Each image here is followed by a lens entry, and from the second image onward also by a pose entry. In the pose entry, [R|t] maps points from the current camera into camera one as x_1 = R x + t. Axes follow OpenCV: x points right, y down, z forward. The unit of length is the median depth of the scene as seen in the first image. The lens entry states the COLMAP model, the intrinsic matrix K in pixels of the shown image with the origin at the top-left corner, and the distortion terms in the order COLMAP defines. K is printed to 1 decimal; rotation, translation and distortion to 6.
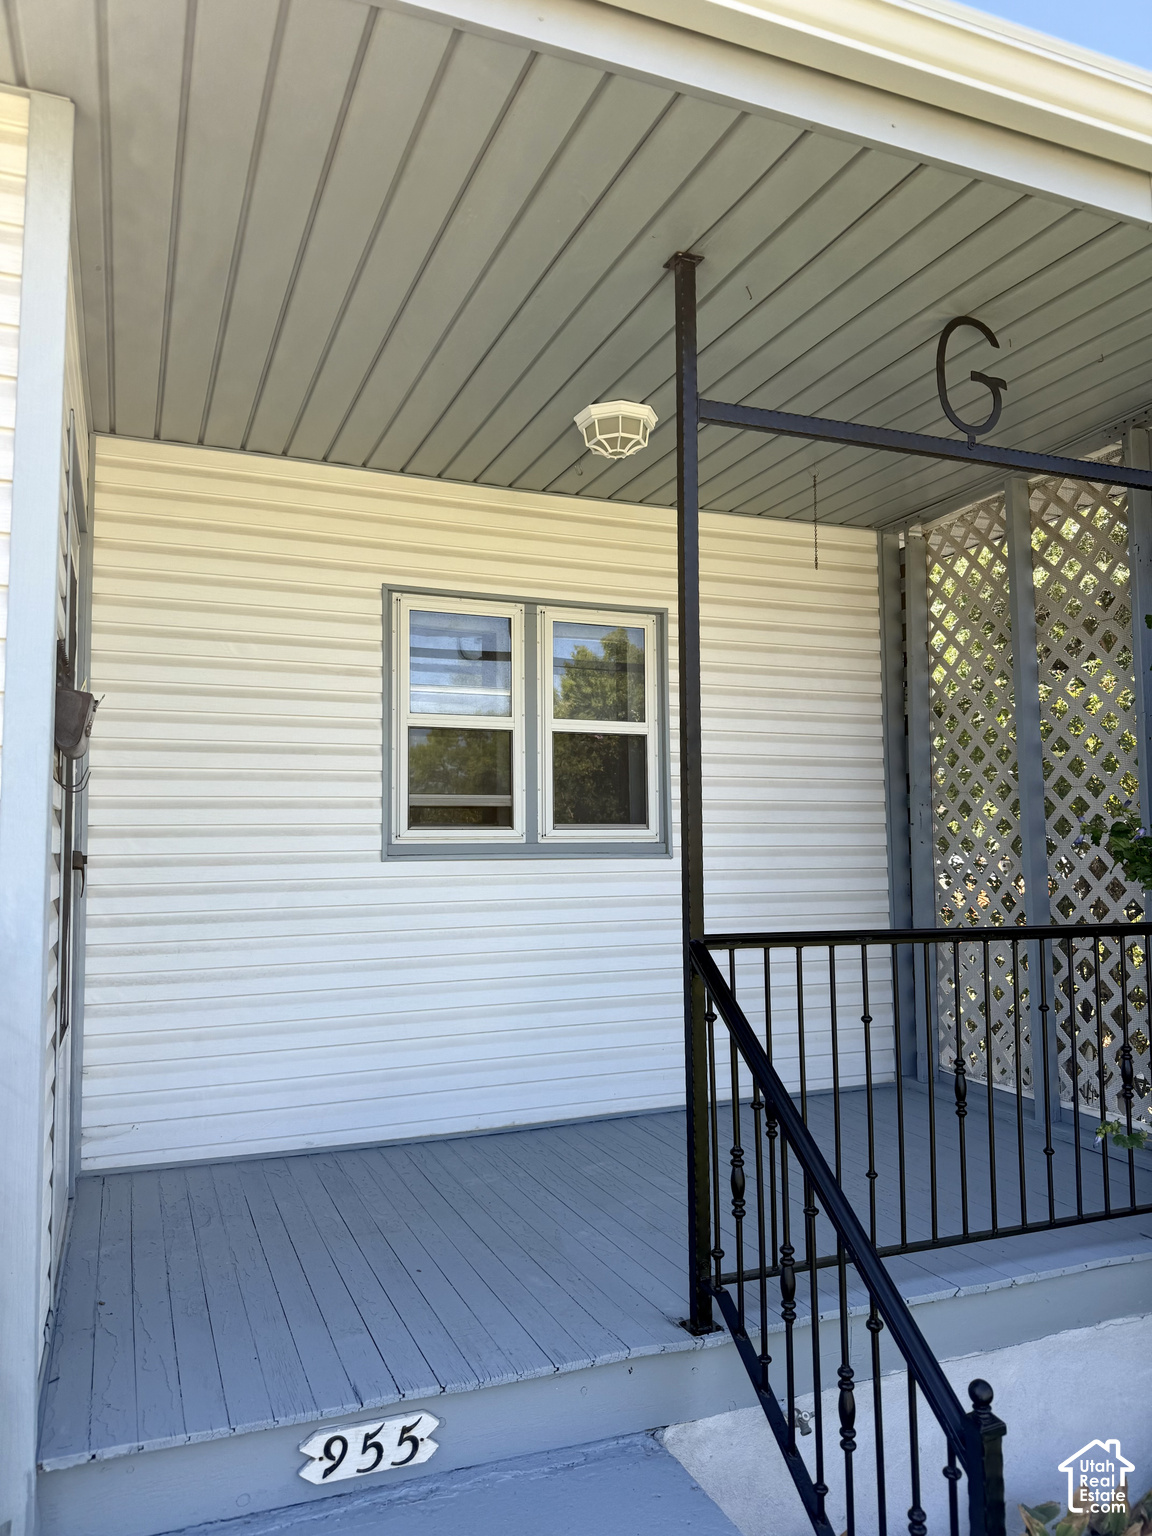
lens RADIAL K [[1050.9, 0, 576.0], [0, 1050.9, 768.0], [0, 0, 1]] dist [0.017501, -0.002323]
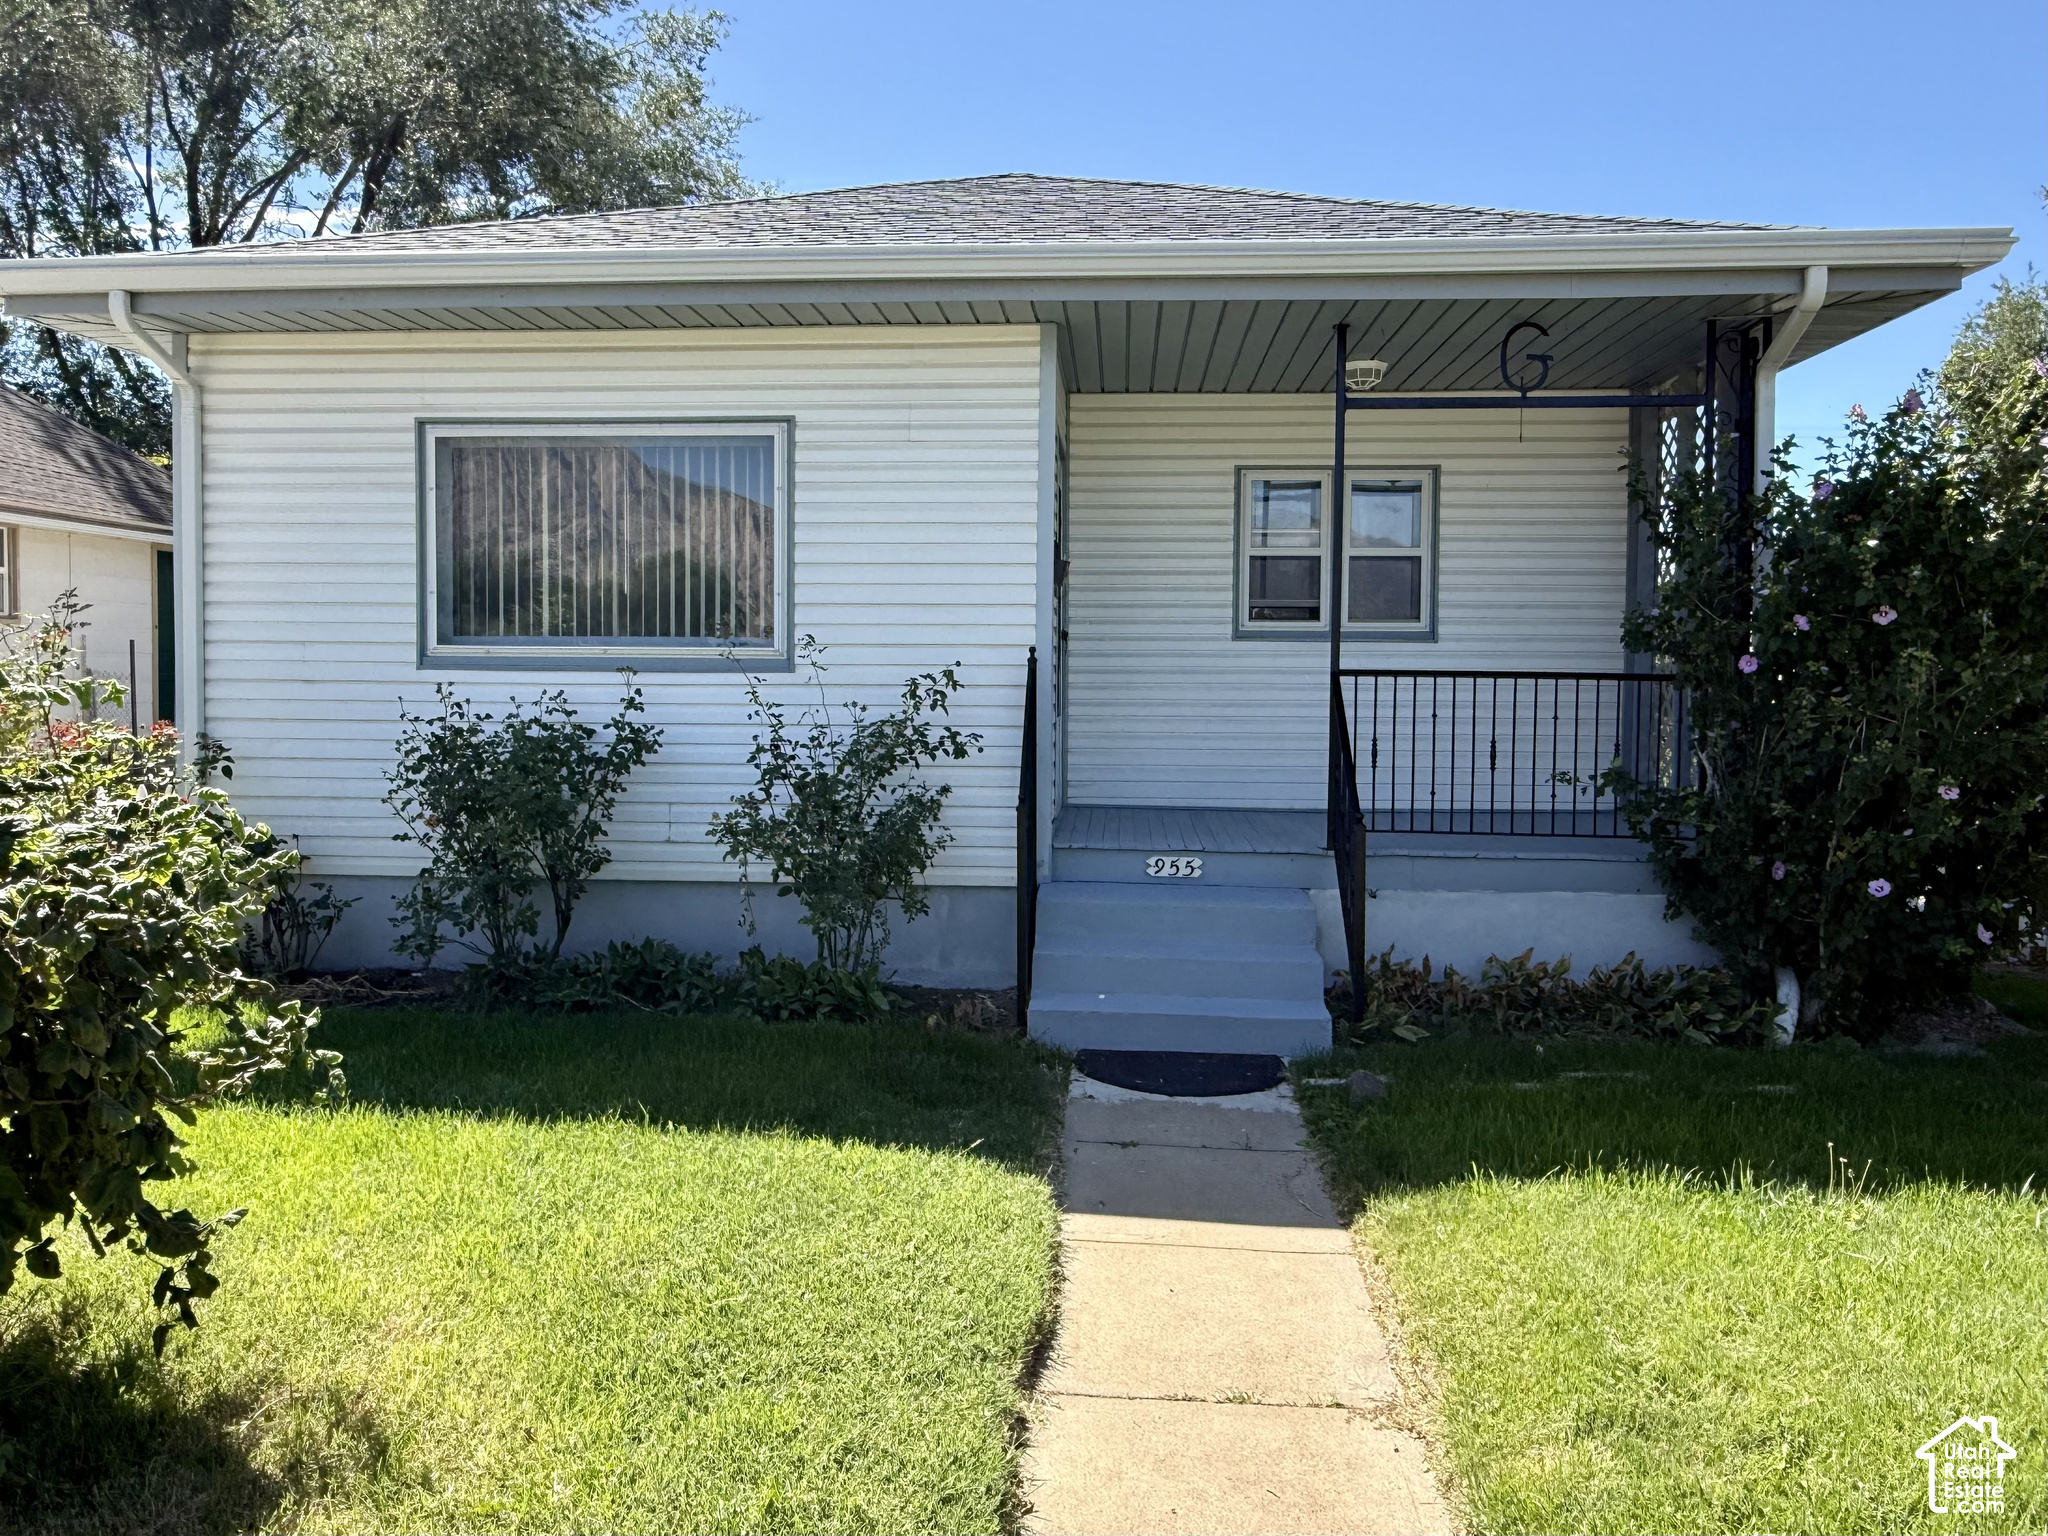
lens RADIAL K [[1434.4, 0, 1024.0], [0, 1434.4, 768.0], [0, 0, 1]] dist [0.001295, -0.000057]
pose [[0.892281, 0.051942, -0.448482, 0.602334], [0.012858, 0.990033, 0.140245, -0.035799], [0.451297, -0.130905, 0.882720, -1.275804]]
